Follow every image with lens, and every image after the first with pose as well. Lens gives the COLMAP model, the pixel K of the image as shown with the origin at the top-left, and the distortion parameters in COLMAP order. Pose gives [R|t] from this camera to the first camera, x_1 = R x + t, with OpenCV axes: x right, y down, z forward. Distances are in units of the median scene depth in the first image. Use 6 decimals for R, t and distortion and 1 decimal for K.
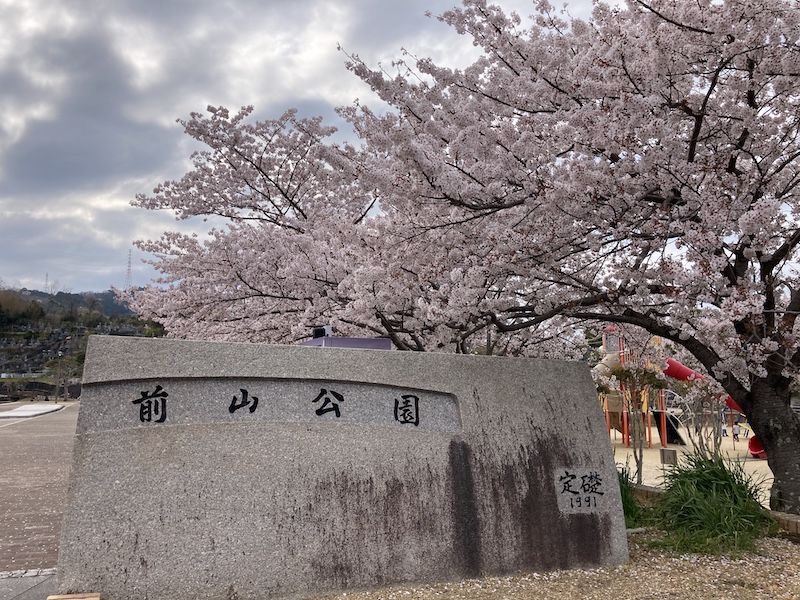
lens RADIAL K [[648.2, 0, 399.9], [0, 648.2, 299.8], [0, 0, 1]] dist [0.007903, -0.002494]
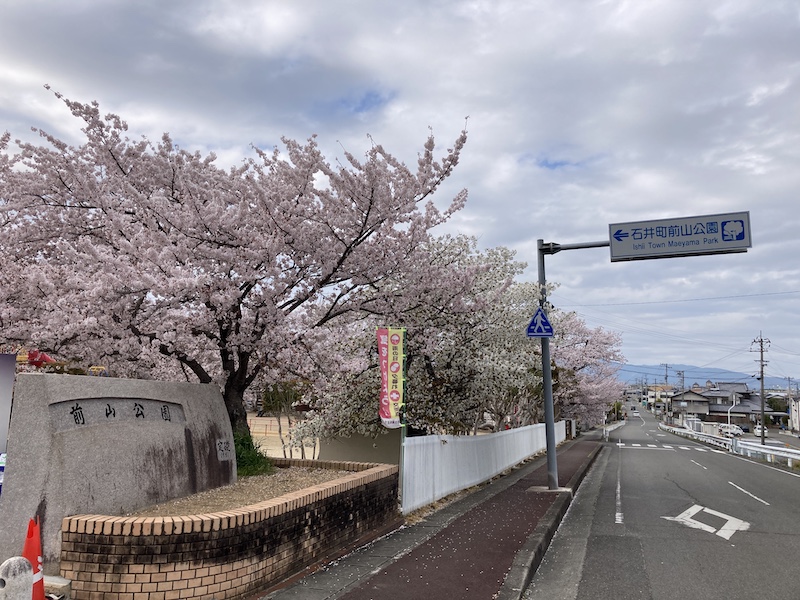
lens RADIAL K [[648.2, 0, 399.8], [0, 648.2, 299.7], [0, 0, 1]] dist [0.007903, -0.002494]
pose [[0.537939, 0.113027, 0.835372, -1.283494], [-0.113286, 0.991674, -0.061224, -0.124543], [-0.835337, -0.061702, 0.546264, -0.606919]]
